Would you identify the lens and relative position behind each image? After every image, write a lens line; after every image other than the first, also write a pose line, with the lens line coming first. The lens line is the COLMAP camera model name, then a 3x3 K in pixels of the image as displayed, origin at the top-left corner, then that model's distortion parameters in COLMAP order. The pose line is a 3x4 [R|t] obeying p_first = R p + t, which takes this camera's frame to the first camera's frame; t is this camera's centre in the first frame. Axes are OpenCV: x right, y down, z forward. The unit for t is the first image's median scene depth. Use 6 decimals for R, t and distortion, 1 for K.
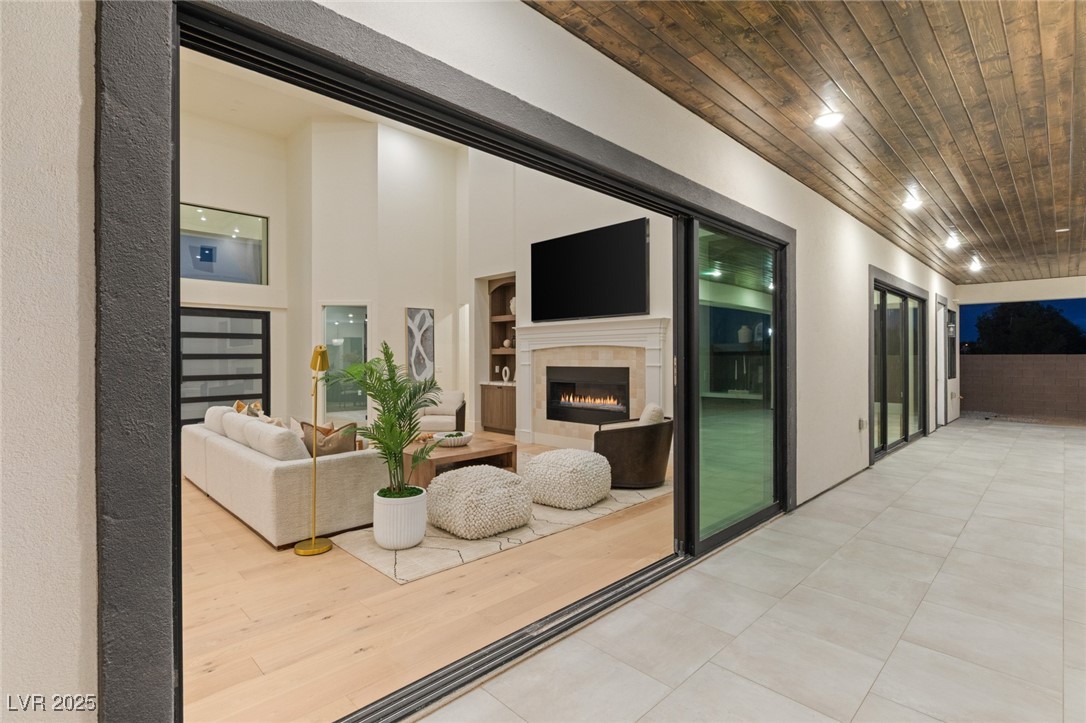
lens RADIAL K [[524.3, 0, 544.5], [0, 524.3, 357.1], [0, 0, 1]] dist [0.002960, 0.001377]
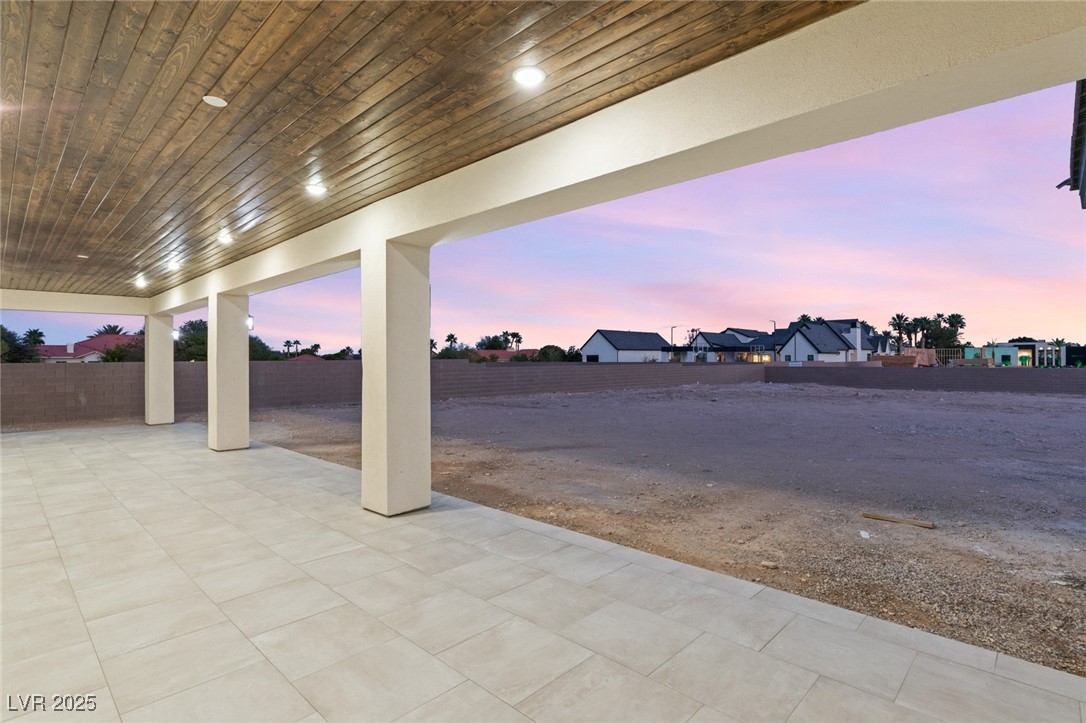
lens RADIAL K [[524.3, 0, 543.8], [0, 524.3, 360.9], [0, 0, 1]] dist [0.002960, 0.001377]
pose [[-0.004808, 0.001431, 0.999987, -0.409906], [0.004770, 0.999988, -0.001408, -0.020134], [-0.999977, 0.004763, -0.004814, 0.008052]]
